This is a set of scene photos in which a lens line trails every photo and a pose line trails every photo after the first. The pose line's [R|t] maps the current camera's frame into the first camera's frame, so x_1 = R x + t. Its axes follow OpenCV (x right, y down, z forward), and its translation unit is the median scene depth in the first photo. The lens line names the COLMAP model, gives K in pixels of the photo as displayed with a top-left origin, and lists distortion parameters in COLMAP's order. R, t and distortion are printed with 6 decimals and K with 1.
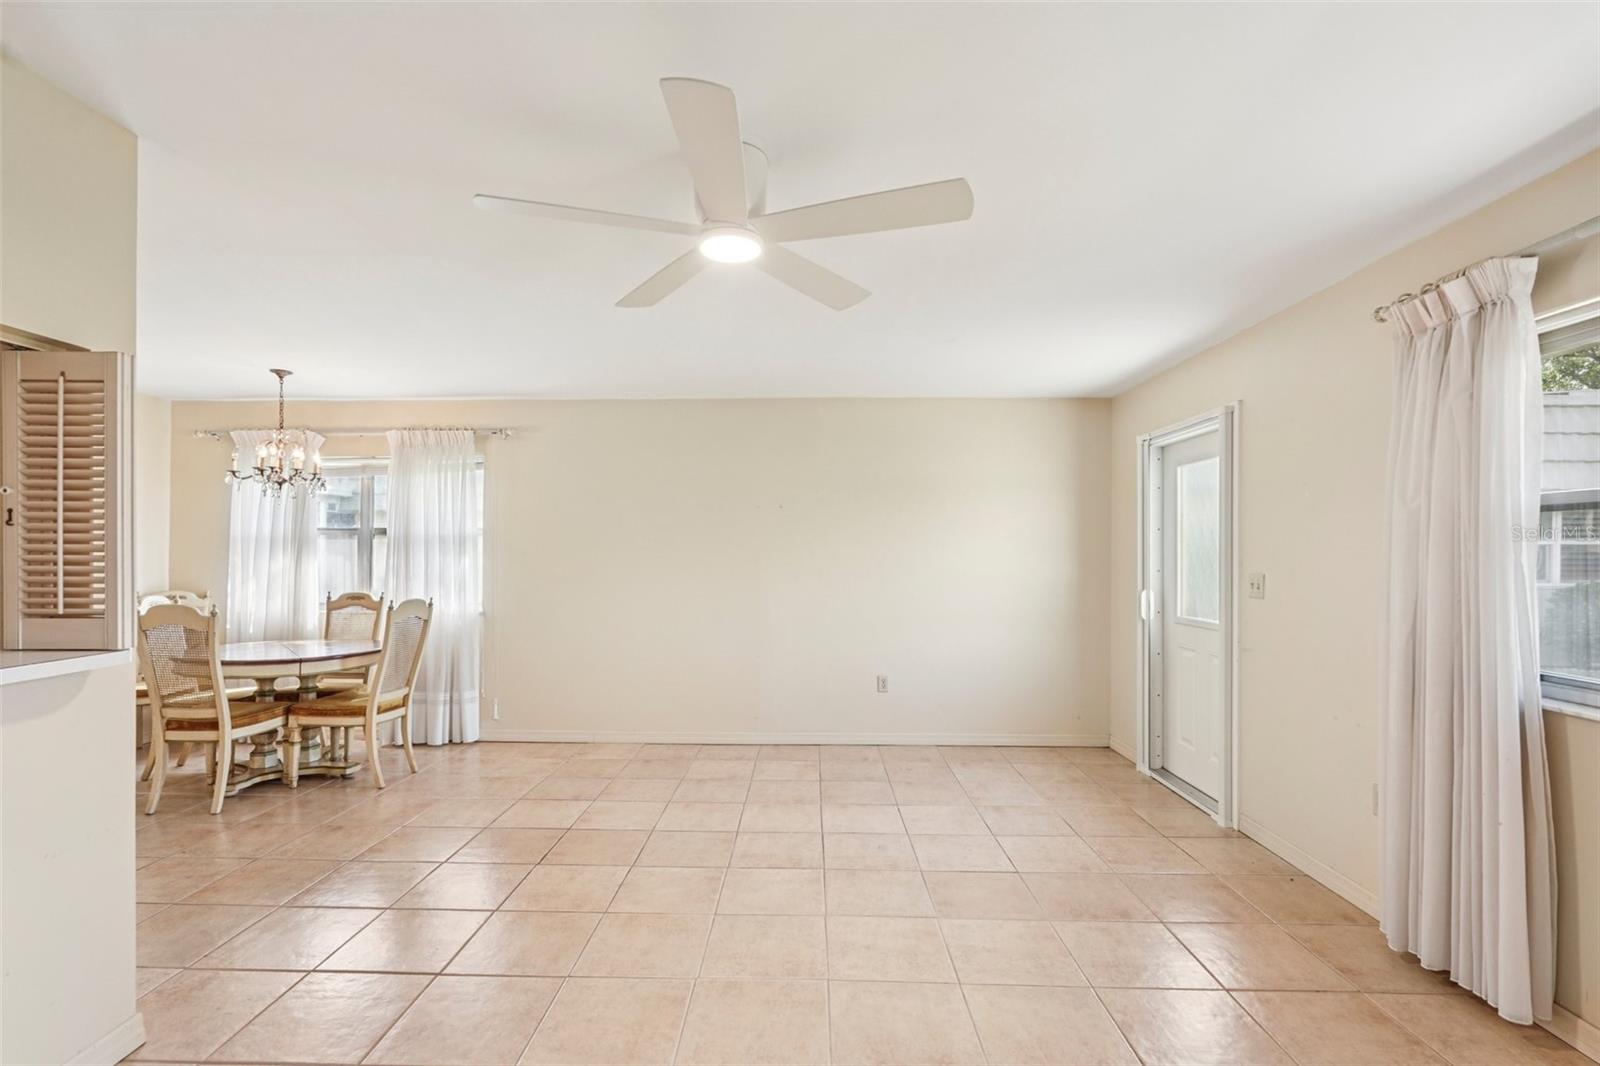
lens RADIAL K [[711.3, 0, 796.8], [0, 711.3, 560.8], [0, 0, 1]] dist [-0.002615, 0.004568]
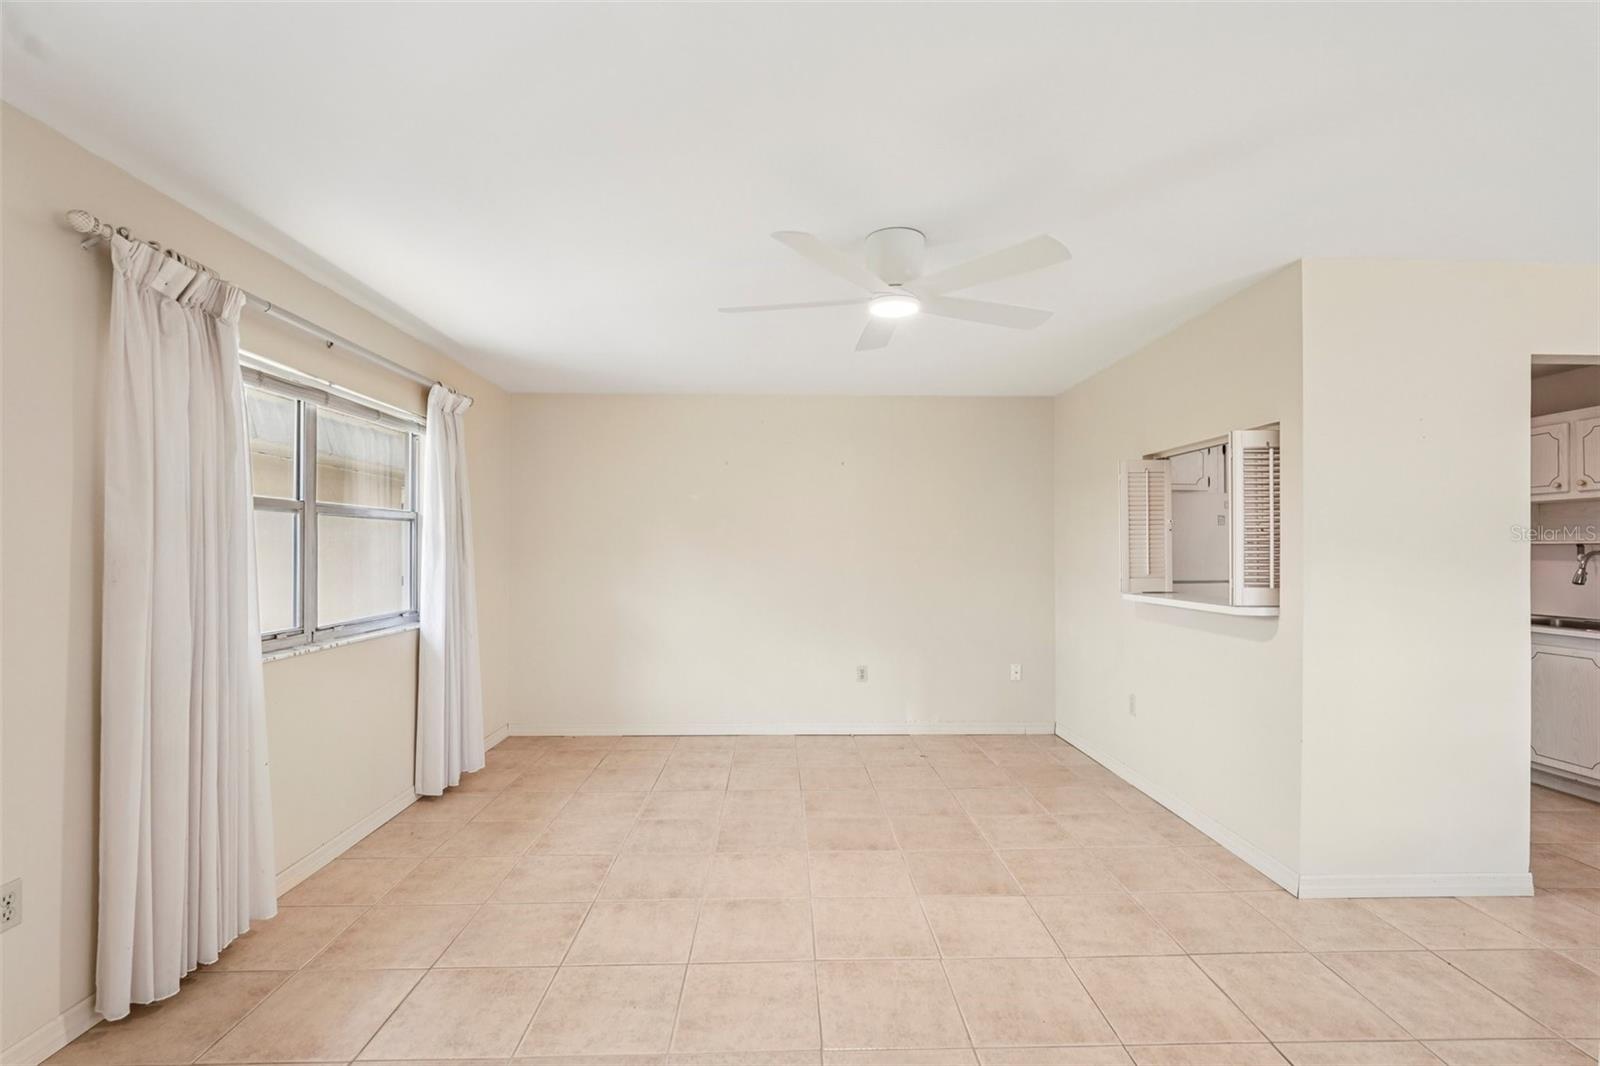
lens RADIAL K [[712.4, 0, 806.1], [0, 712.4, 542.9], [0, 0, 1]] dist [-0.005350, -0.000016]
pose [[-0.998926, -0.007365, -0.045734, 0.063527], [-0.007331, 0.999973, -0.000903, -0.008809], [0.045740, -0.000567, -0.998953, 1.182597]]
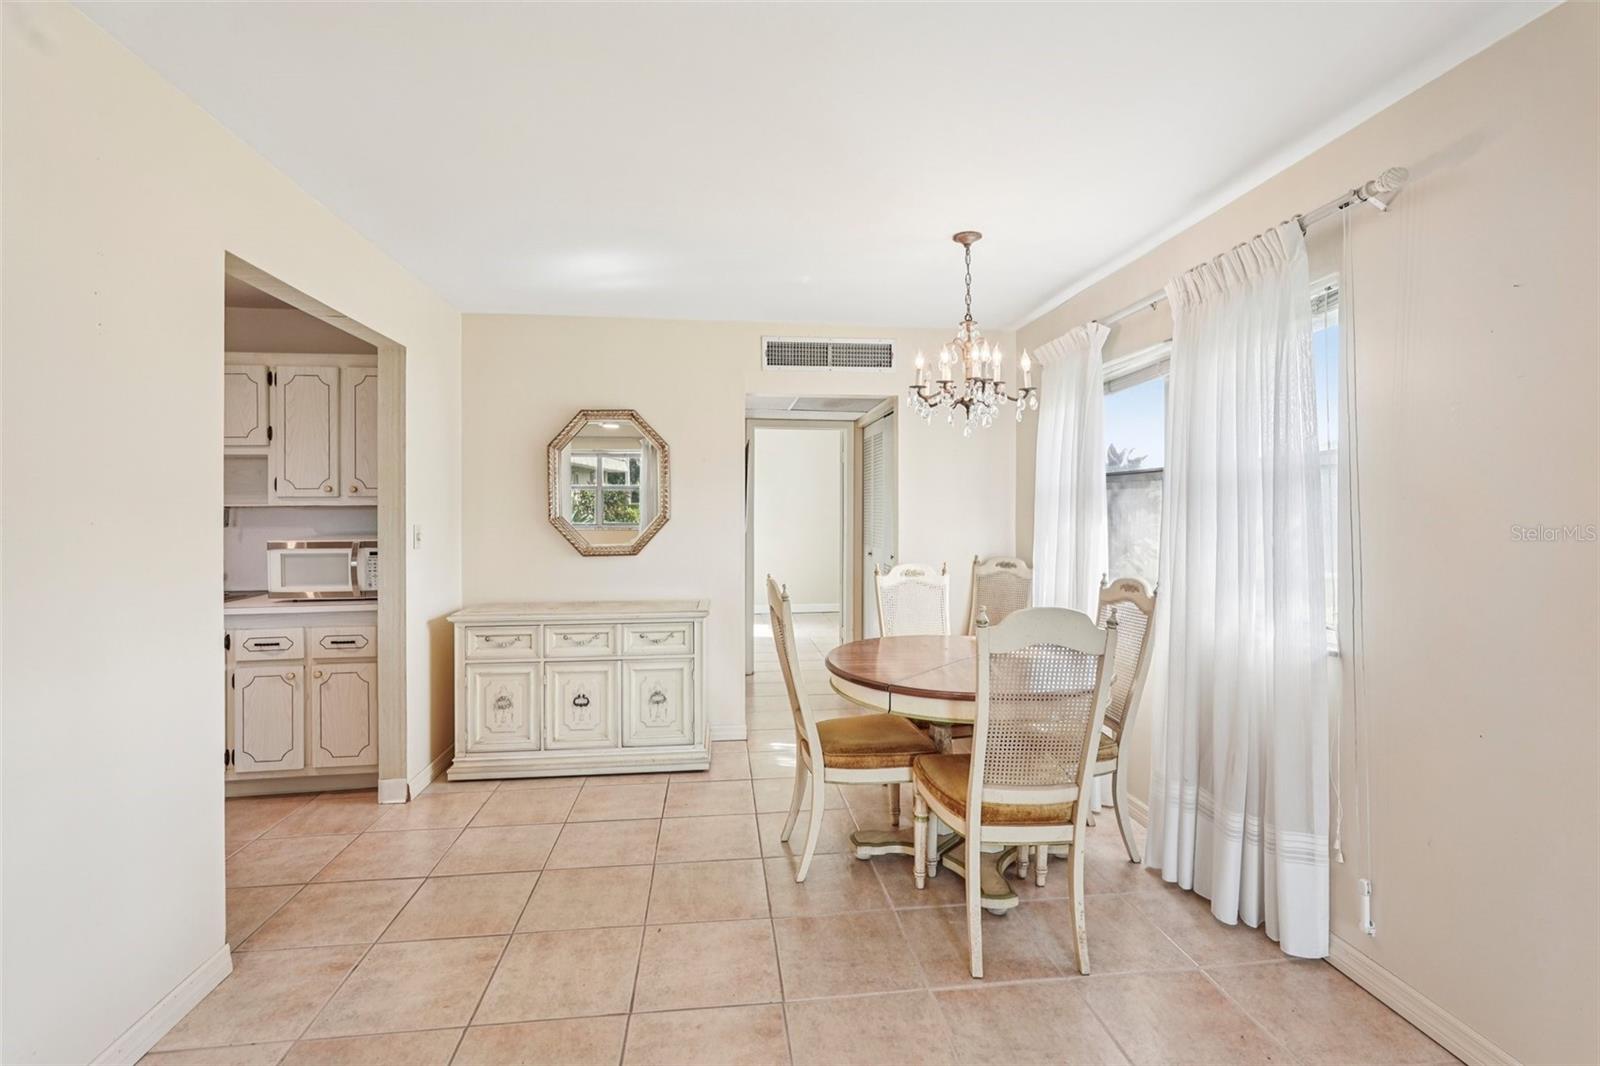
lens RADIAL K [[720.6, 0, 800.6], [0, 720.6, 509.5], [0, 0, 1]] dist [0.000736, 0.000986]
pose [[0.139073, -0.008355, -0.990247, -0.096543], [-0.001521, 0.999961, -0.008650, -0.007163], [0.990281, 0.002709, 0.139055, 0.853102]]
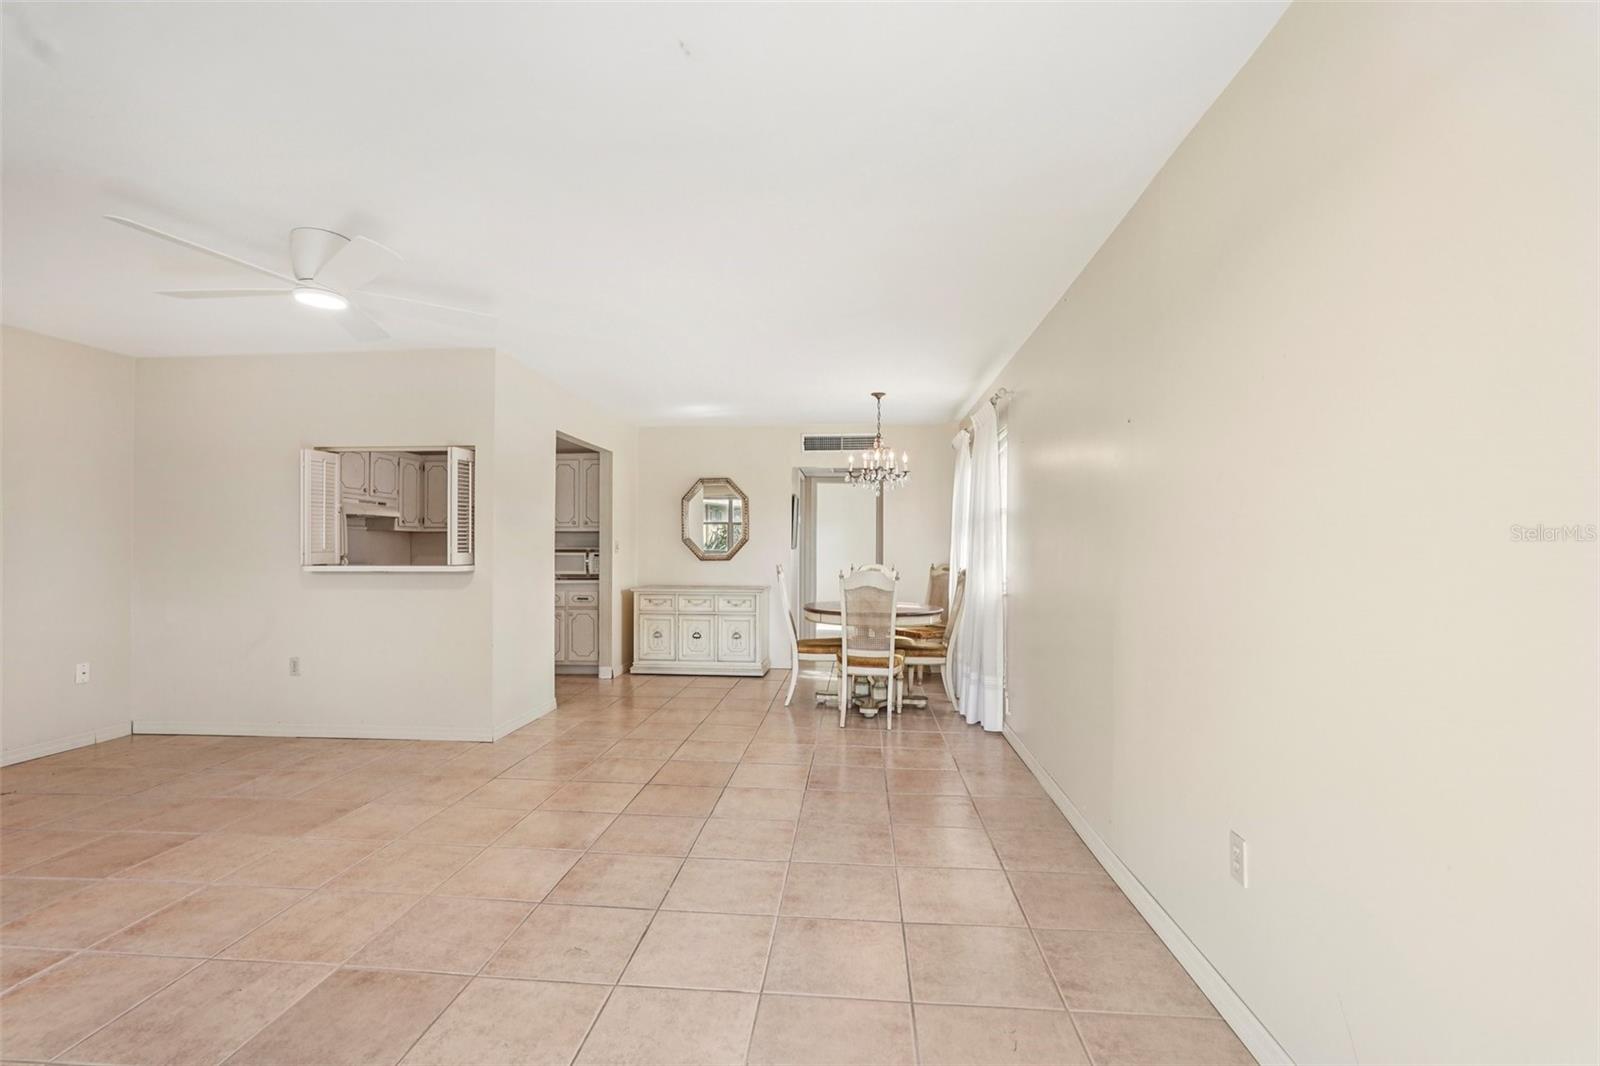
lens RADIAL K [[707.7, 0, 798.6], [0, 707.7, 545.1], [0, 0, 1]] dist [0.002549, 0.000812]
pose [[-0.068151, -0.008727, -0.997637, 0.652155], [-0.009982, 0.999918, -0.008065, 0.025762], [0.997625, 0.009409, -0.068233, 1.068184]]
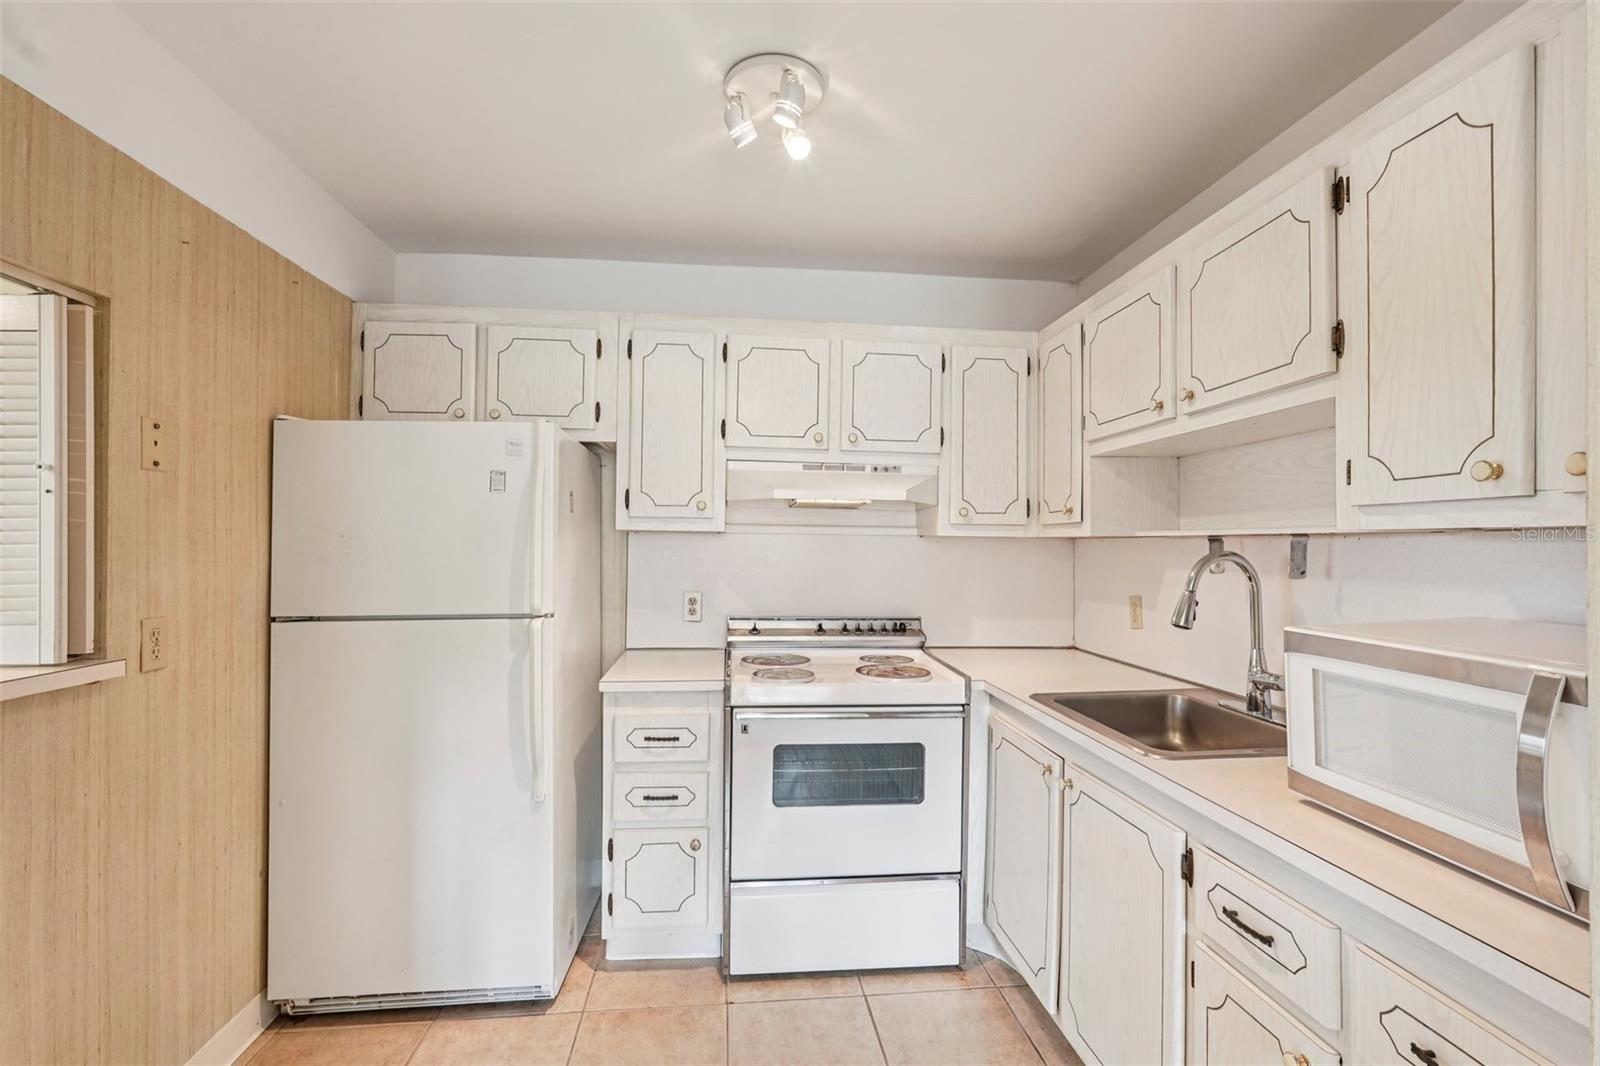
lens RADIAL K [[733.4, 0, 800.0], [0, 733.4, 533.0], [0, 0, 1]] dist [0.001410, 0.000267]
pose [[-0.991595, -0.012347, -0.128792, -0.830645], [-0.011372, 0.999901, -0.008302, -0.011435], [0.128881, -0.006768, -0.991637, 0.619098]]
